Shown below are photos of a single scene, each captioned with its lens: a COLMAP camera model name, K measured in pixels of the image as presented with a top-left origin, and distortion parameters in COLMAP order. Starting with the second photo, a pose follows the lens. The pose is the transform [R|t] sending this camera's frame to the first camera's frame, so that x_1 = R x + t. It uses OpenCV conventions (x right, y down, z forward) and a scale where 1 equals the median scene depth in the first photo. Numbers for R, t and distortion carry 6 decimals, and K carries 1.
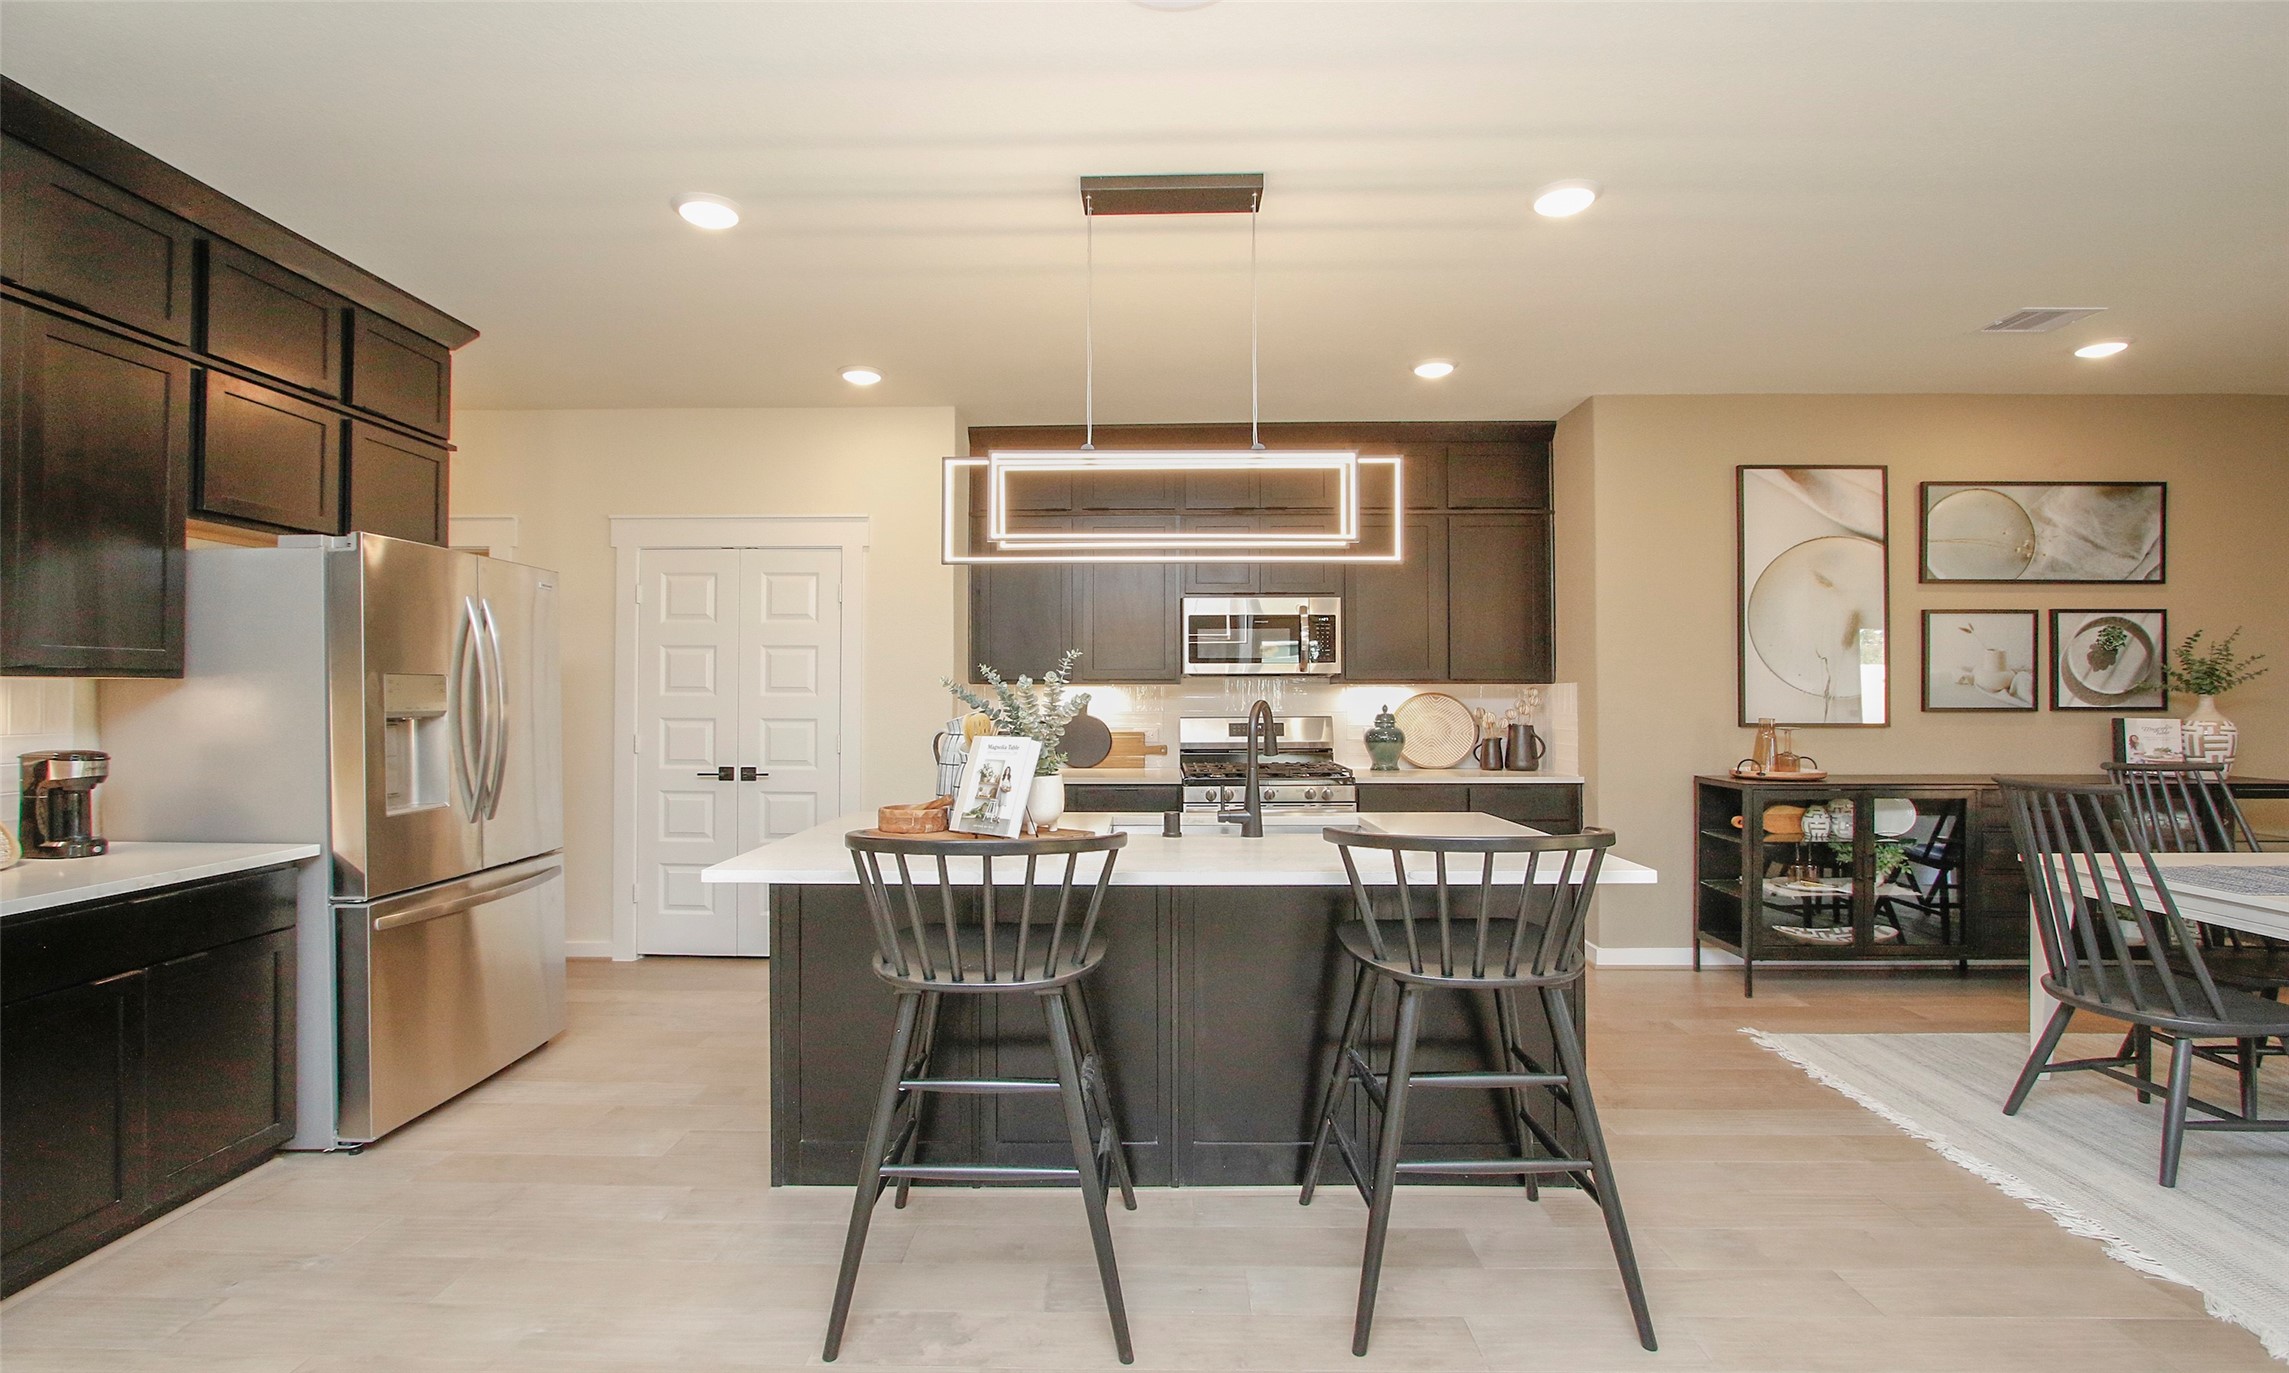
lens RADIAL K [[1051.9, 0, 1138.8], [0, 1051.9, 682.1], [0, 0, 1]] dist [-0.019407, 0.004753]
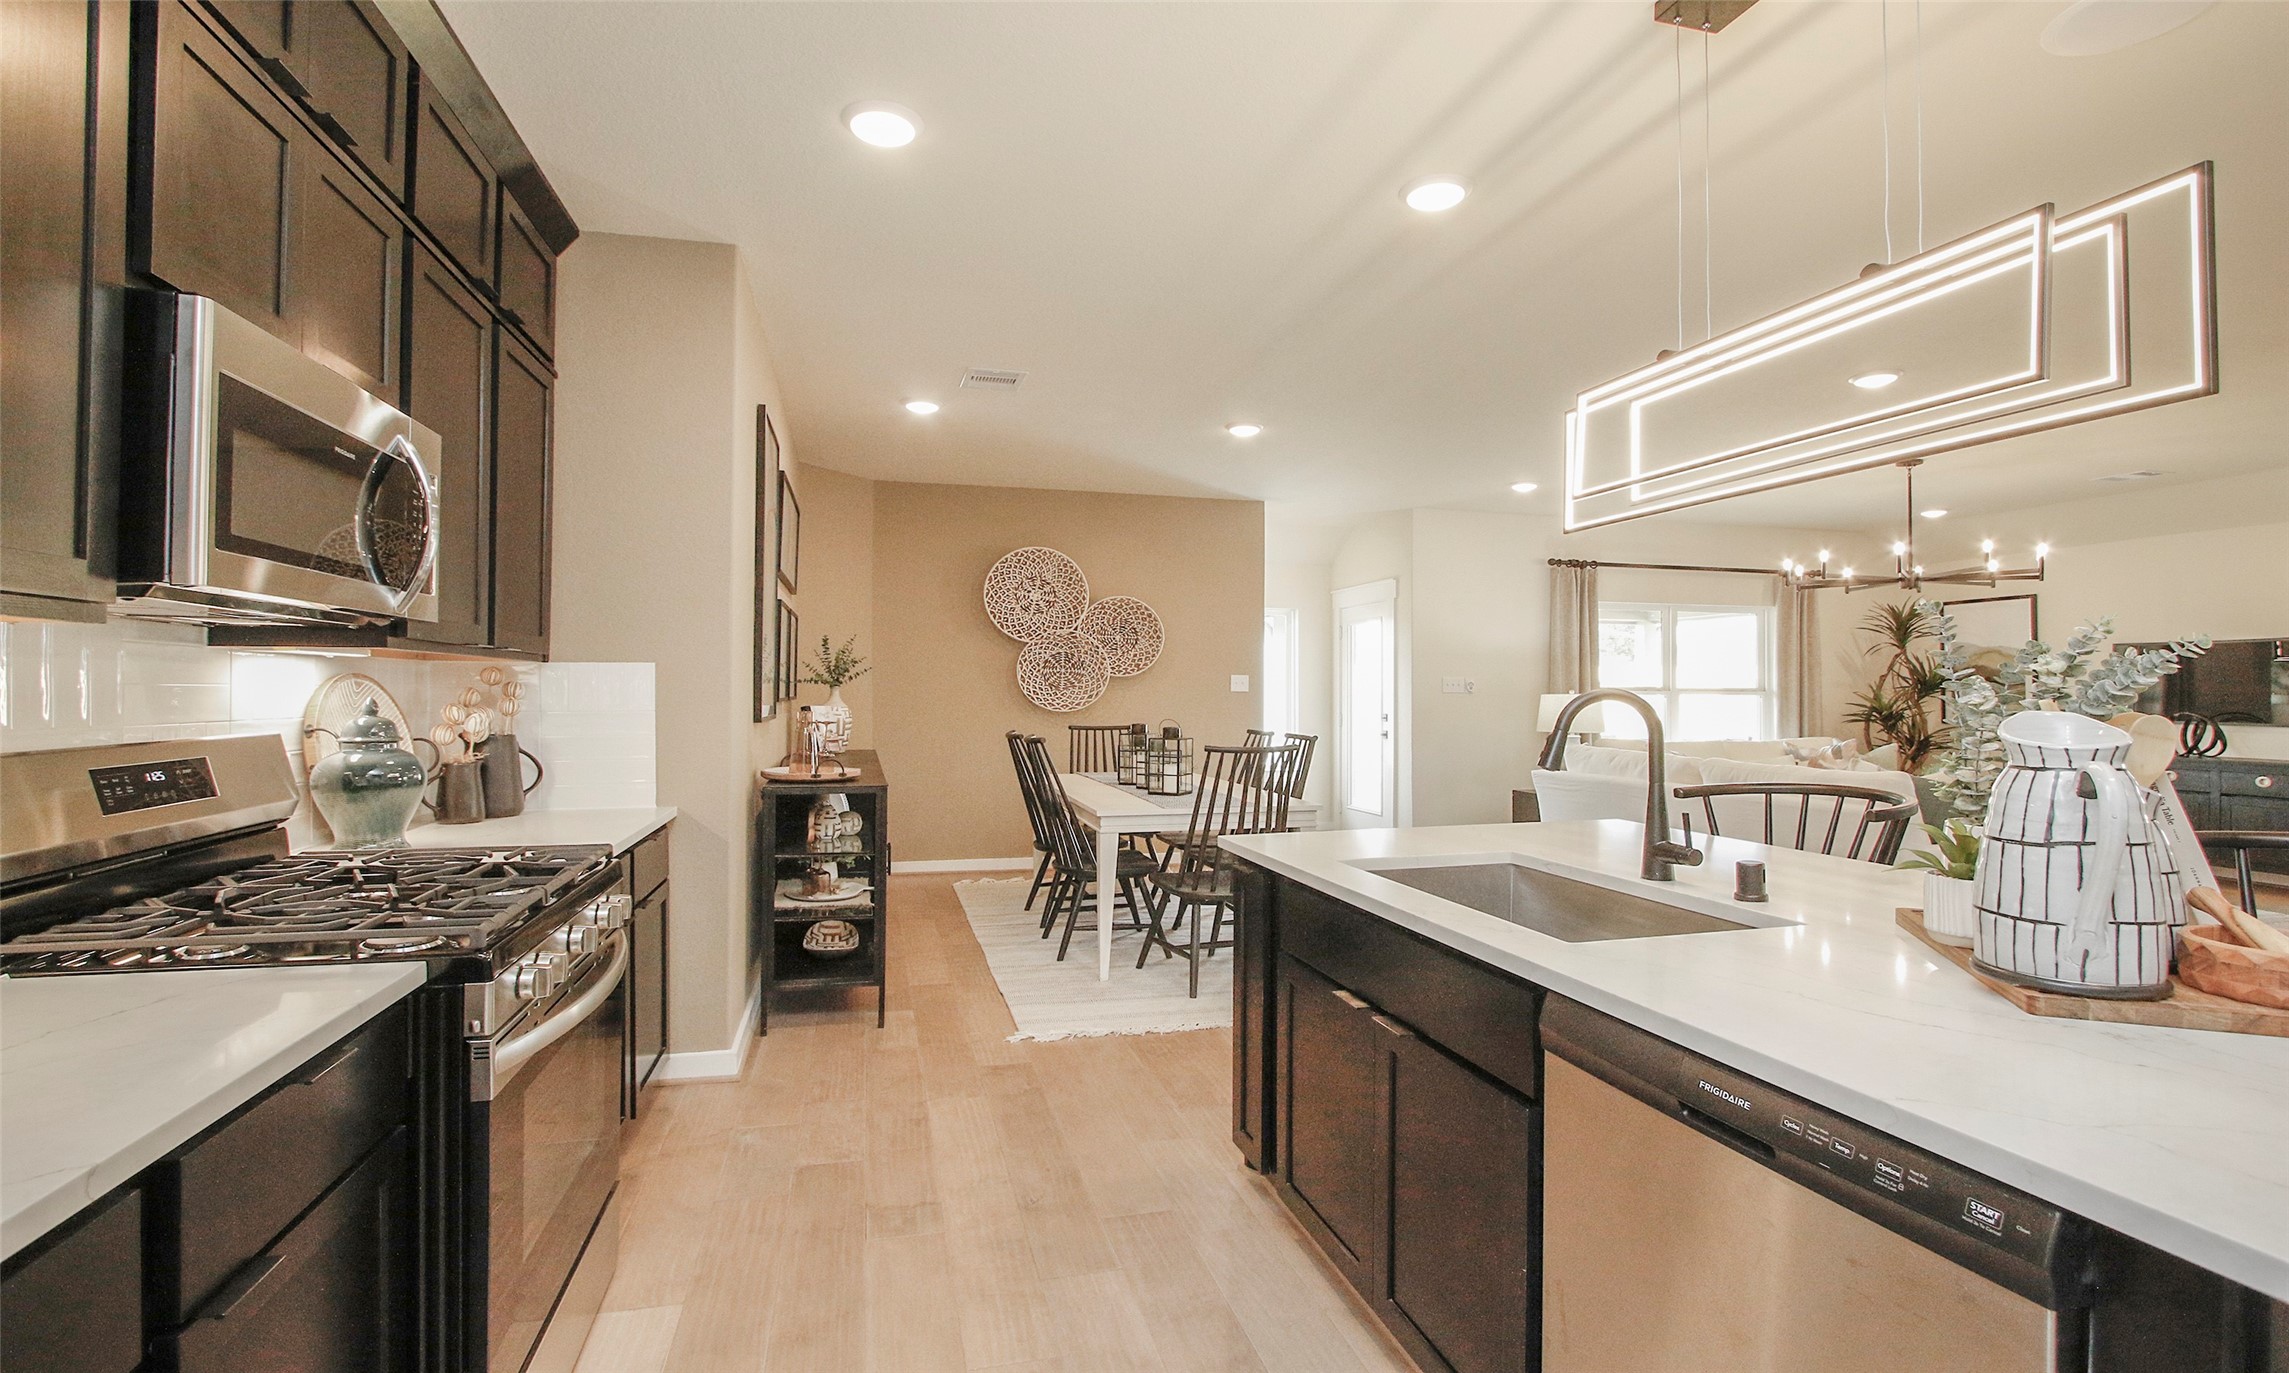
lens RADIAL K [[1051.9, 0, 1138.8], [0, 1051.9, 682.1], [0, 0, 1]] dist [-0.019407, 0.004753]
pose [[-0.271344, 0.009677, 0.962434, -0.304341], [-0.014248, 0.999799, -0.014070, 0.018174], [-0.962377, -0.017530, -0.271151, 0.959241]]
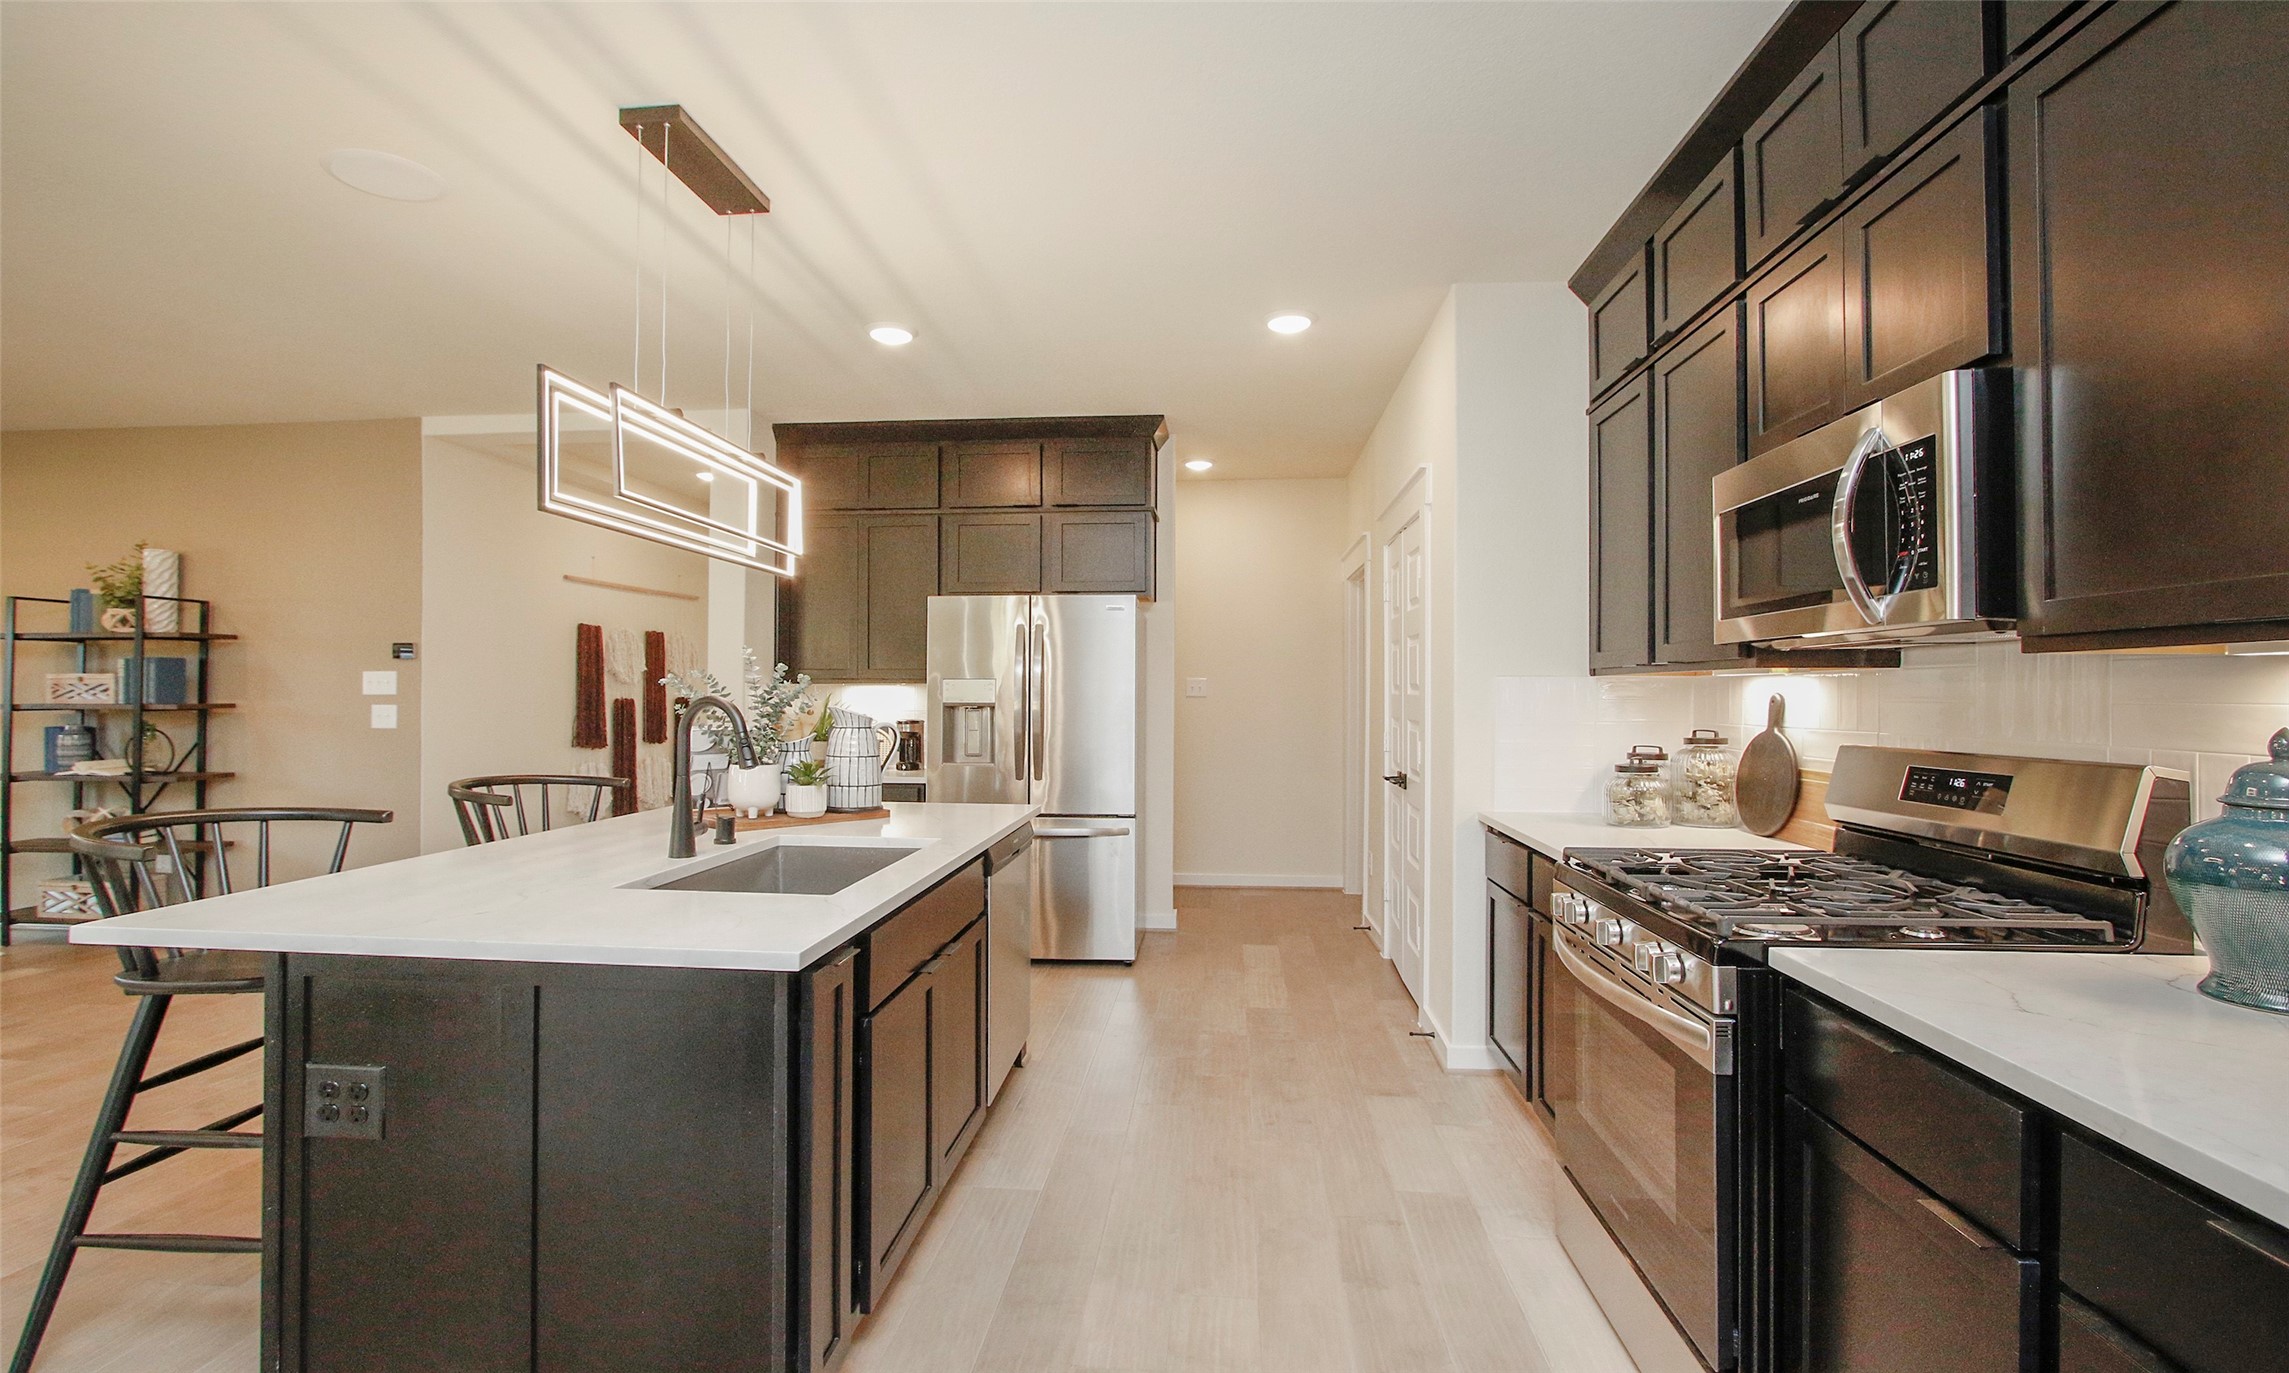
lens RADIAL K [[1051.9, 0, 1138.8], [0, 1051.9, 682.1], [0, 0, 1]] dist [-0.019407, 0.004753]
pose [[-0.066587, -0.008819, -0.997742, 0.572272], [0.004820, 0.999946, -0.009161, 0.012387], [0.997769, -0.005419, -0.066540, 0.889012]]
